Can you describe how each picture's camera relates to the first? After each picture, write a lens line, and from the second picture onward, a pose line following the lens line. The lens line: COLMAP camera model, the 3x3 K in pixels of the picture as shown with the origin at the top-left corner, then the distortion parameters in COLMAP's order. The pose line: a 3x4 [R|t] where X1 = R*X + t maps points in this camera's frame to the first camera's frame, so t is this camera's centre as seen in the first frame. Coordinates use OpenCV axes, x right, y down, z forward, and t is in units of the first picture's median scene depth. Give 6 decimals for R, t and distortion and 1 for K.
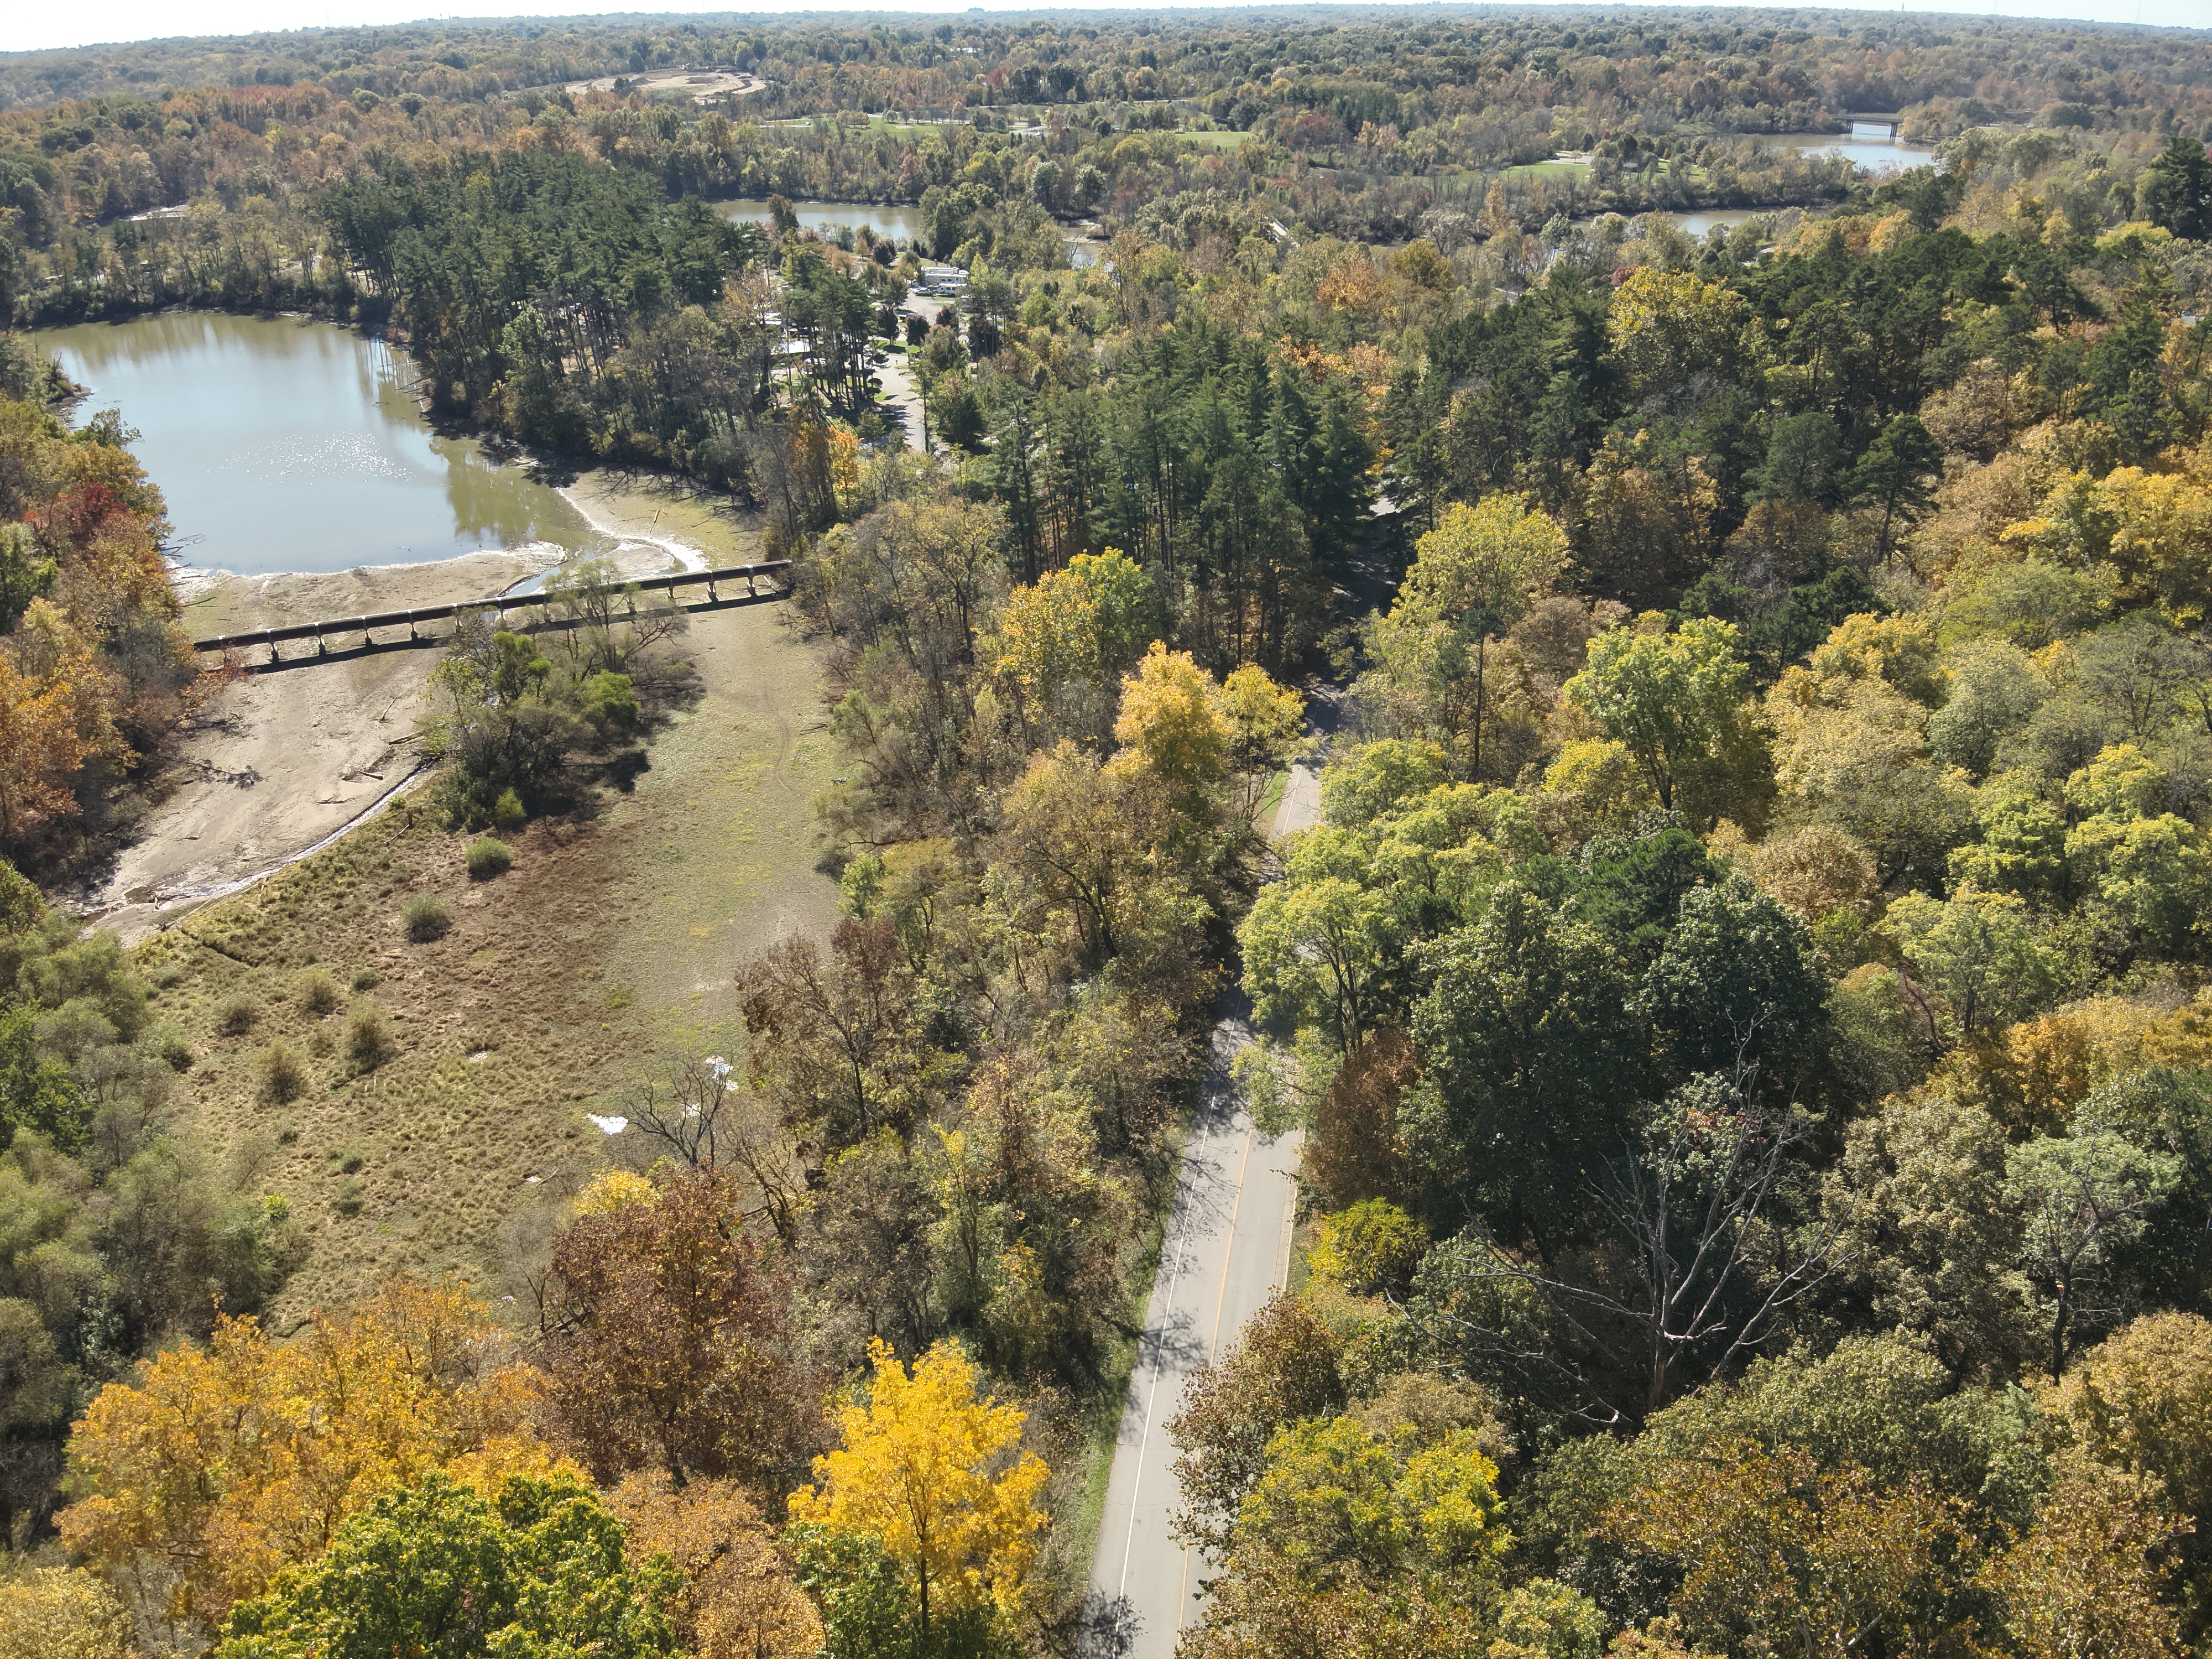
lens RADIAL K [[1557.9, 0, 1106.0], [0, 1557.9, 829.5], [0, 0, 1]] dist [0.099862, -0.180089]
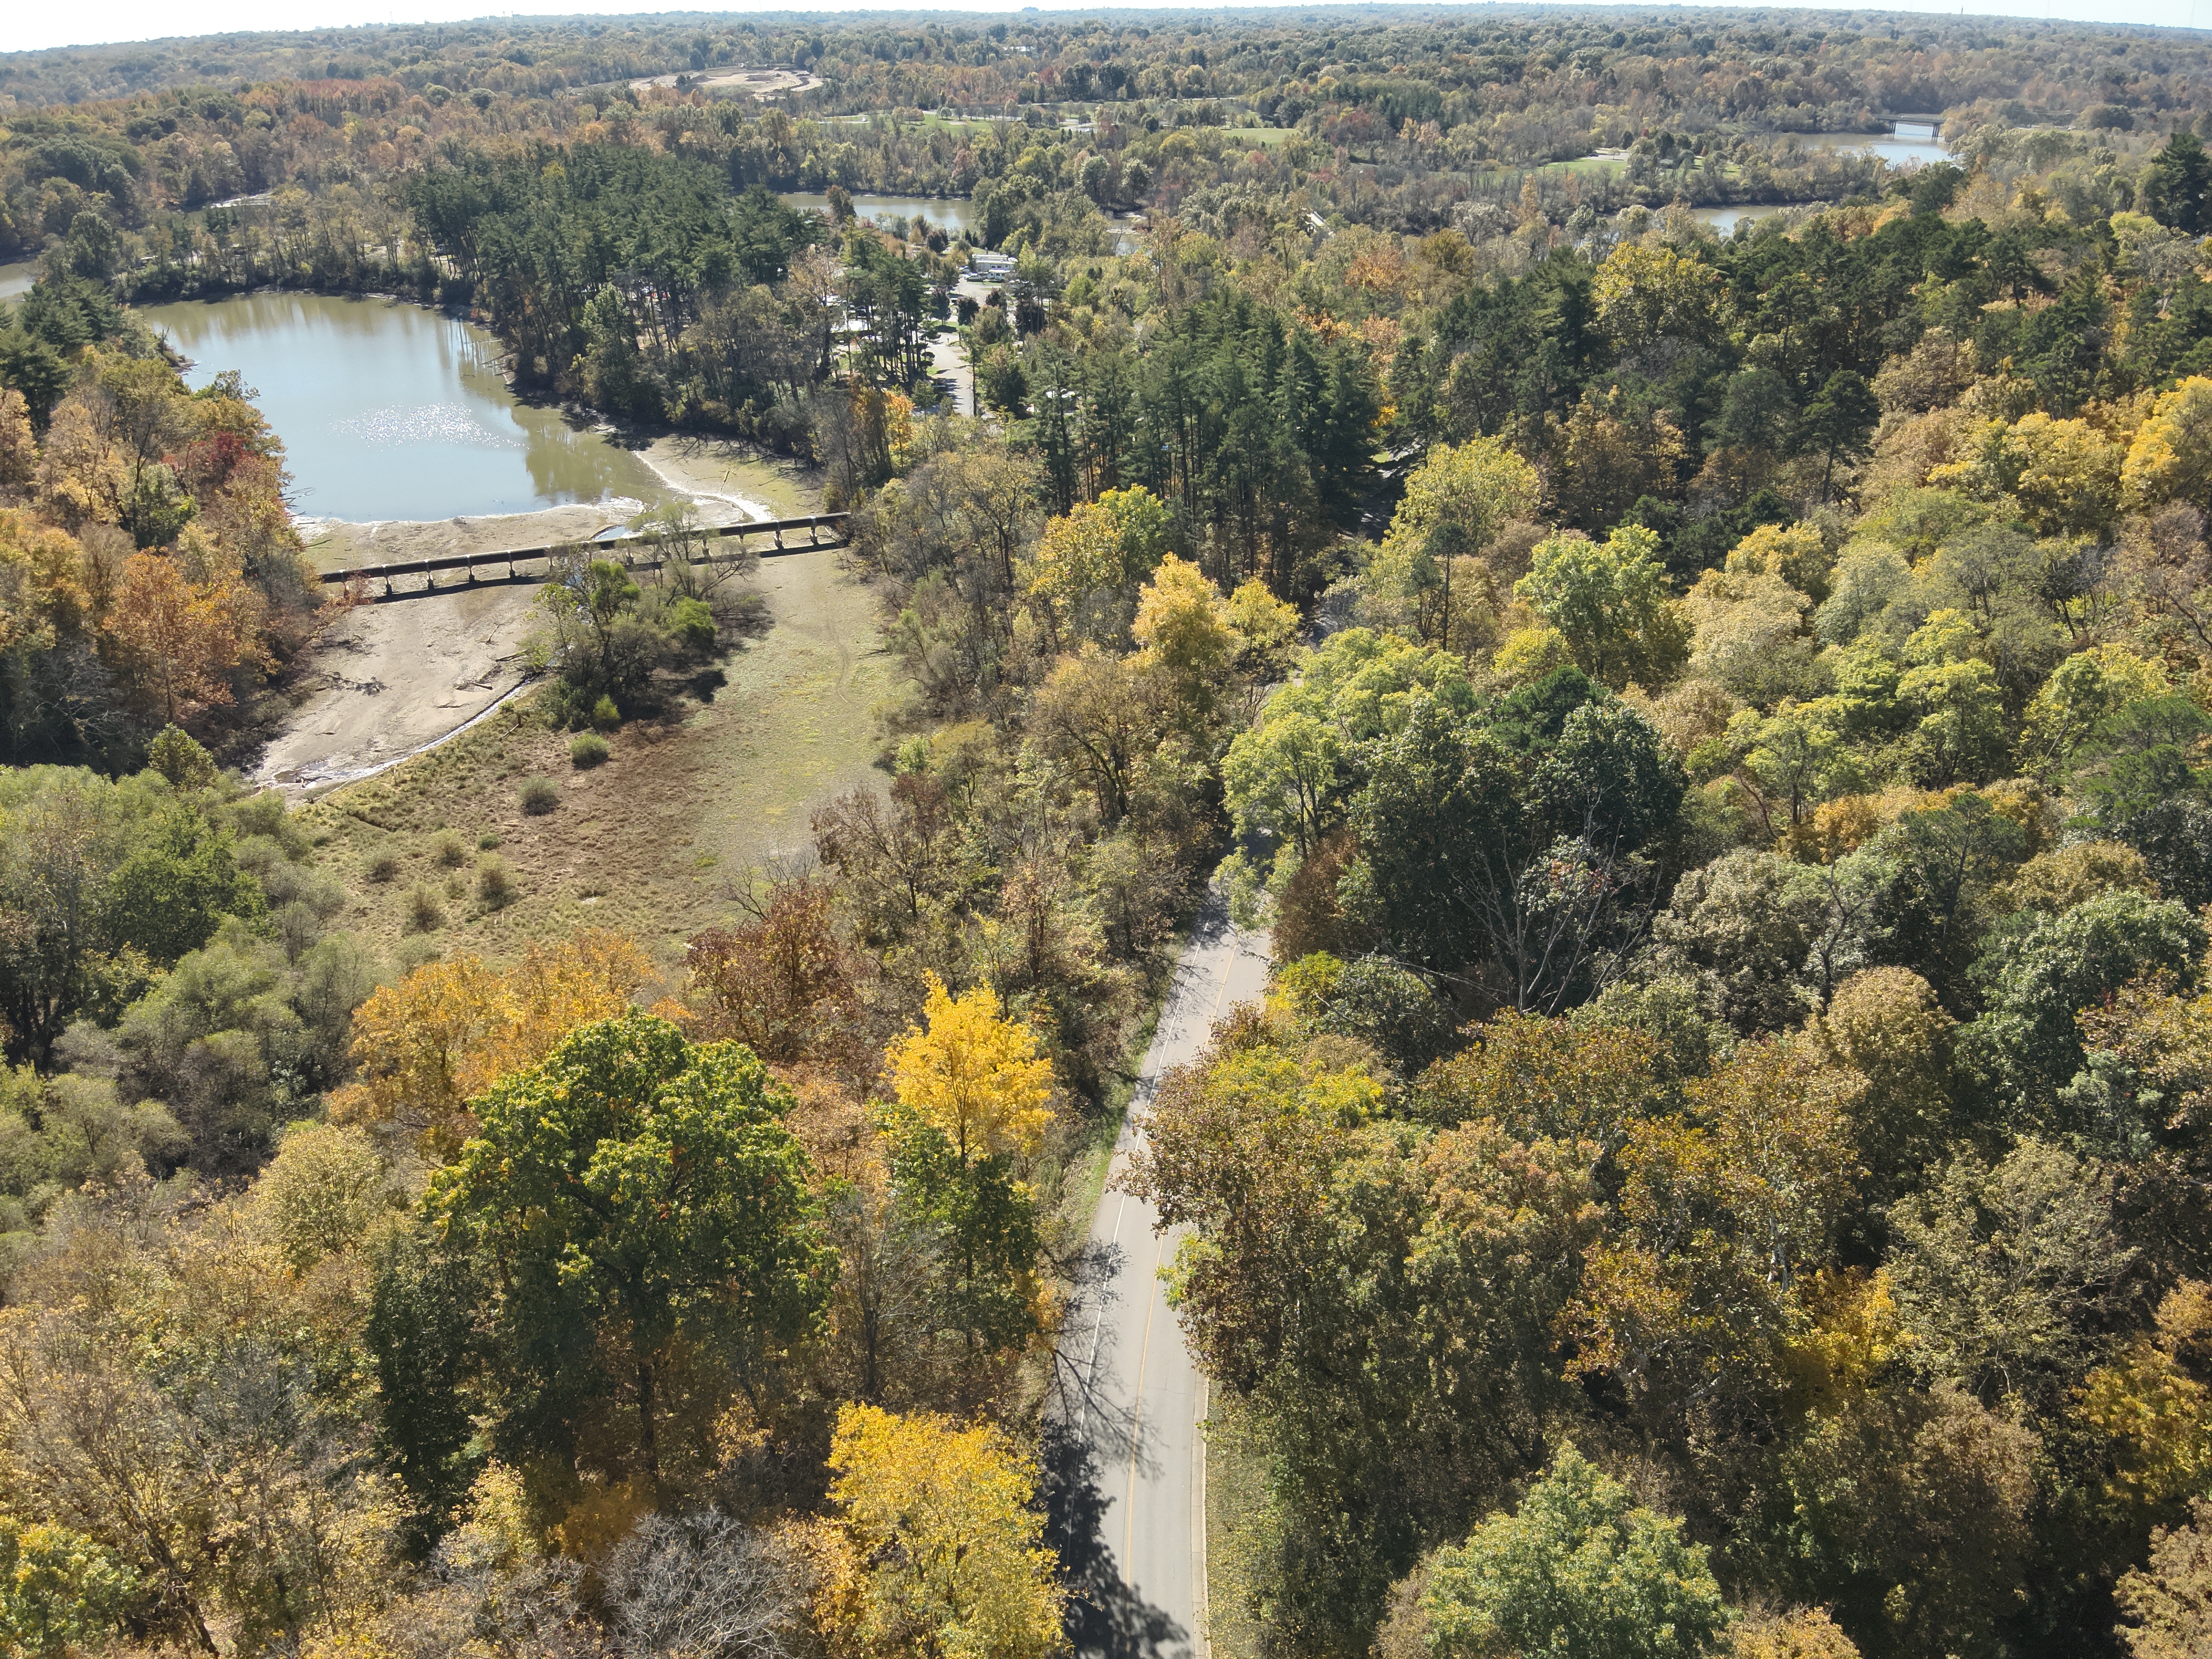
lens RADIAL K [[1557.9, 0, 1106.0], [0, 1557.9, 829.5], [0, 0, 1]] dist [0.099862, -0.180089]
pose [[0.999533, 0.014557, -0.026867, 0.010599], [-0.014548, 0.999894, 0.000510, 0.047271], [0.026871, -0.000119, 0.999639, -0.090896]]
